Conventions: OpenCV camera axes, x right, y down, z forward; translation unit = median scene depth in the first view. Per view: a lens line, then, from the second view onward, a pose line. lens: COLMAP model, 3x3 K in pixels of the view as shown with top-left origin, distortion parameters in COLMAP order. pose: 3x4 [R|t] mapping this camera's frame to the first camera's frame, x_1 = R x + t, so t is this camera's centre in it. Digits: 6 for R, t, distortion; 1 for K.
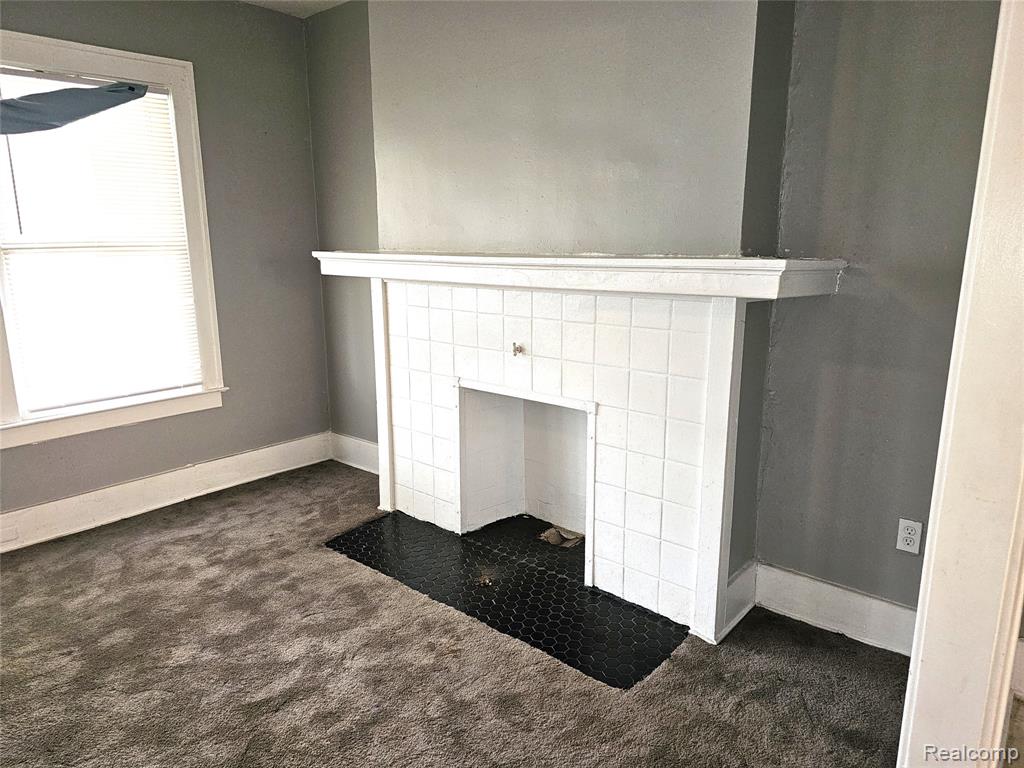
lens RADIAL K [[694.4, 0, 513.2], [0, 694.4, 387.3], [0, 0, 1]] dist [0.023713, -0.003224]
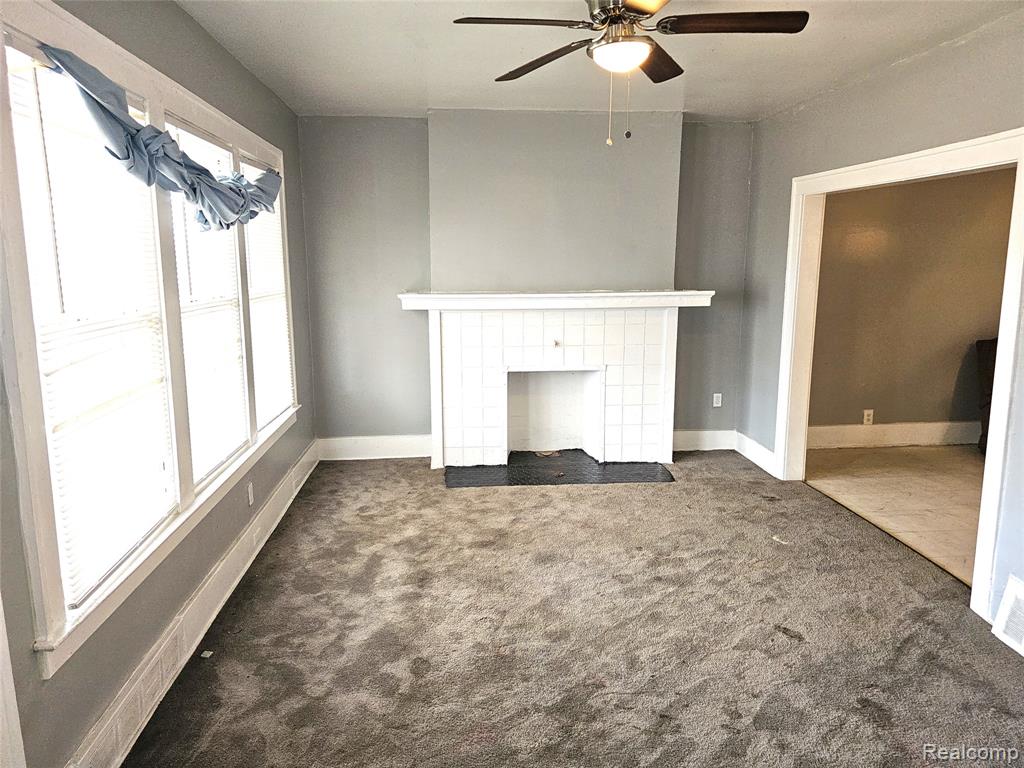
lens RADIAL K [[694.4, 0, 506.0], [0, 694.4, 381.2], [0, 0, 1]] dist [0.023713, -0.003224]
pose [[0.698776, -0.114458, 0.706124, -1.298661], [0.155023, 0.987888, 0.006720, 0.009592], [-0.698340, 0.104769, 0.708056, -0.177115]]
